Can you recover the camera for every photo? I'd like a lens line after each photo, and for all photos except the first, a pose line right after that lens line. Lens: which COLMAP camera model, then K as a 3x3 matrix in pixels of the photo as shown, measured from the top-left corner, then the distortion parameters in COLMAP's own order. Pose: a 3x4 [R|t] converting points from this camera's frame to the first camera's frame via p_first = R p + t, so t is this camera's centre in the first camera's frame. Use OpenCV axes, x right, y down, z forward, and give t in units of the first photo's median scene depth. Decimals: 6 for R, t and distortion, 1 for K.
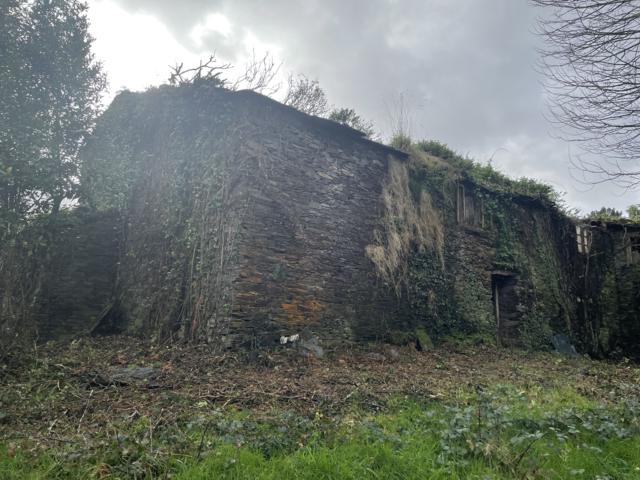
lens RADIAL K [[493.2, 0, 320.5], [0, 493.2, 238.1], [0, 0, 1]] dist [0.078026, -0.073882]
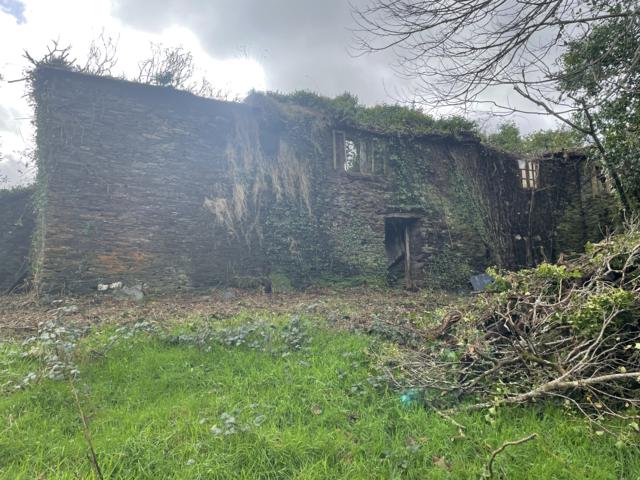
lens RADIAL K [[493.2, 0, 322.2], [0, 493.2, 243.2], [0, 0, 1]] dist [0.078026, -0.073882]
pose [[0.976023, -0.071075, -0.205735, 0.531753], [0.086274, 0.994092, 0.065866, 0.059768], [0.199838, -0.082037, 0.976389, -0.004798]]
